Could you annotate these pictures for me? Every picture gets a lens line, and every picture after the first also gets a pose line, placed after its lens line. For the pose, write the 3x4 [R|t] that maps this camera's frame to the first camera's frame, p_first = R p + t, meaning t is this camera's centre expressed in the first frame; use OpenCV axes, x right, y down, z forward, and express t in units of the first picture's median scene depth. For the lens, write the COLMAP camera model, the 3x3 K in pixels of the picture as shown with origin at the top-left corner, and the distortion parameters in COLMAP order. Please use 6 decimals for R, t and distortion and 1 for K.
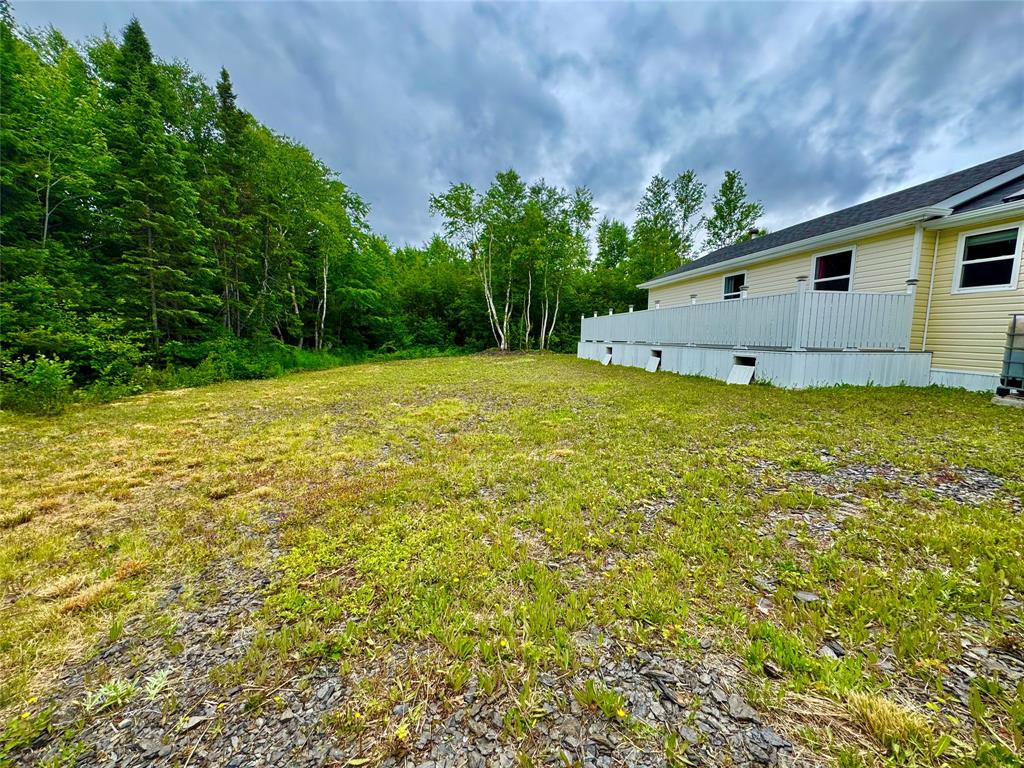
lens RADIAL K [[410.4, 0, 504.6], [0, 410.4, 398.0], [0, 0, 1]] dist [-0.004004, 0.001215]
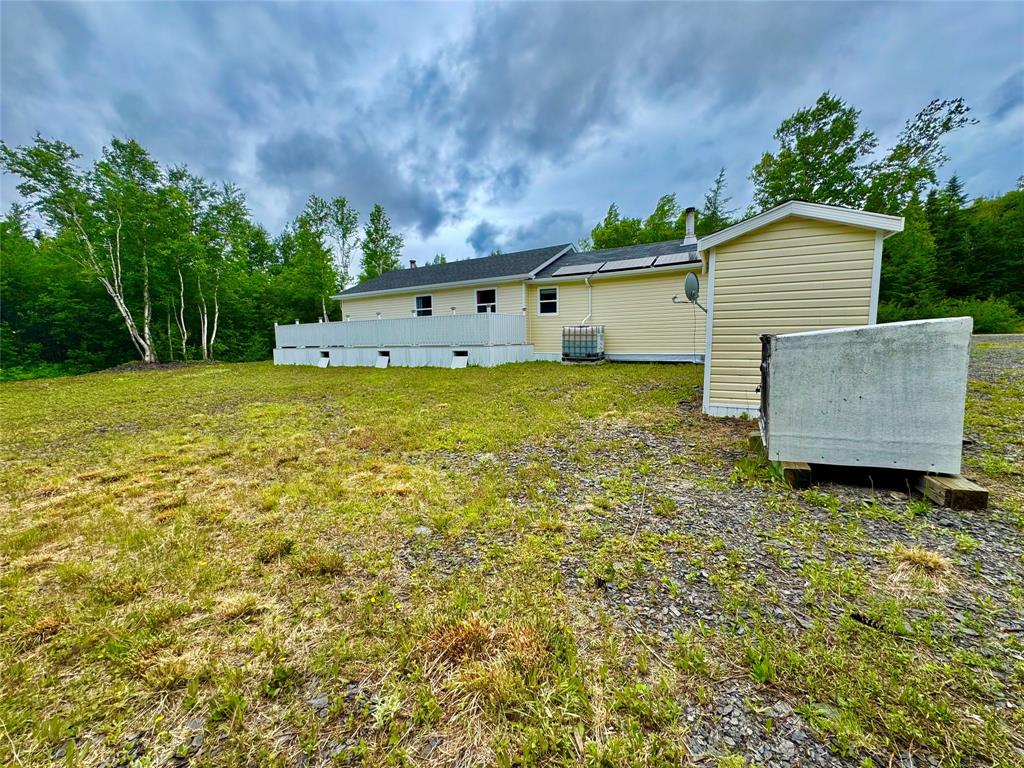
lens RADIAL K [[410.4, 0, 512.6], [0, 410.4, 388.0], [0, 0, 1]] dist [-0.004004, 0.001215]
pose [[0.617936, -0.115165, 0.777748, -0.373876], [0.141903, 0.989305, 0.033747, 0.010890], [-0.773317, 0.089511, 0.627670, -0.101175]]
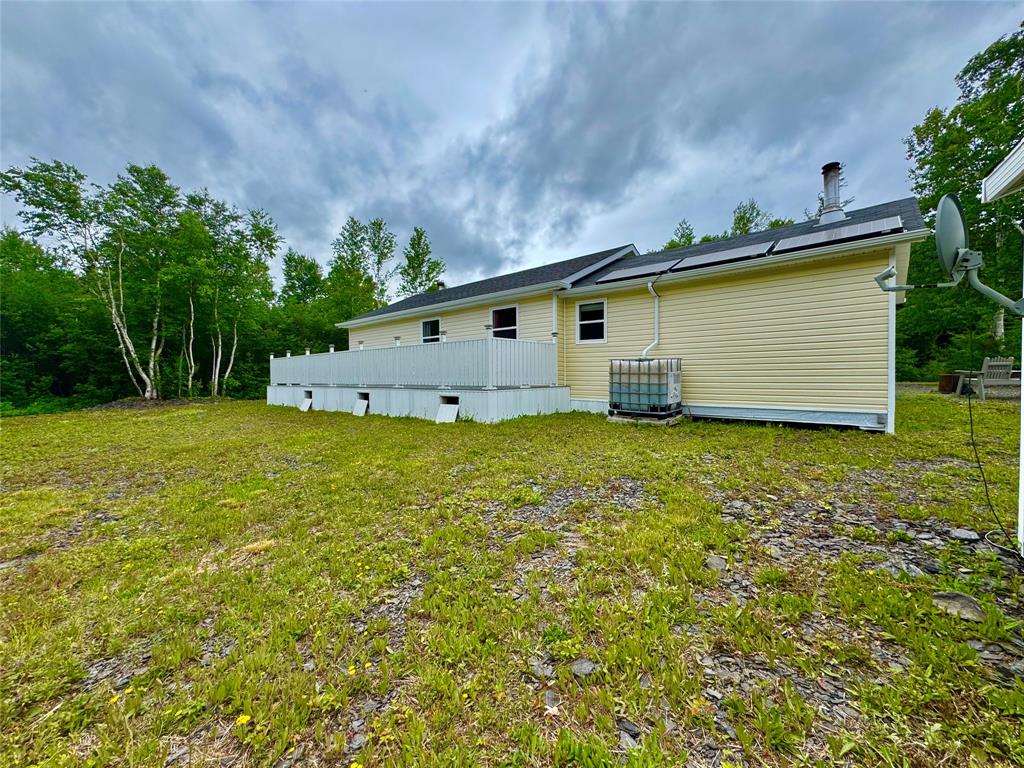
lens RADIAL K [[410.4, 0, 510.6], [0, 410.4, 382.0], [0, 0, 1]] dist [-0.004004, 0.001215]
pose [[0.754195, -0.028830, 0.656017, 0.007345], [0.115198, 0.989351, -0.088959, -0.017764], [-0.646466, 0.142665, 0.749485, 0.070453]]
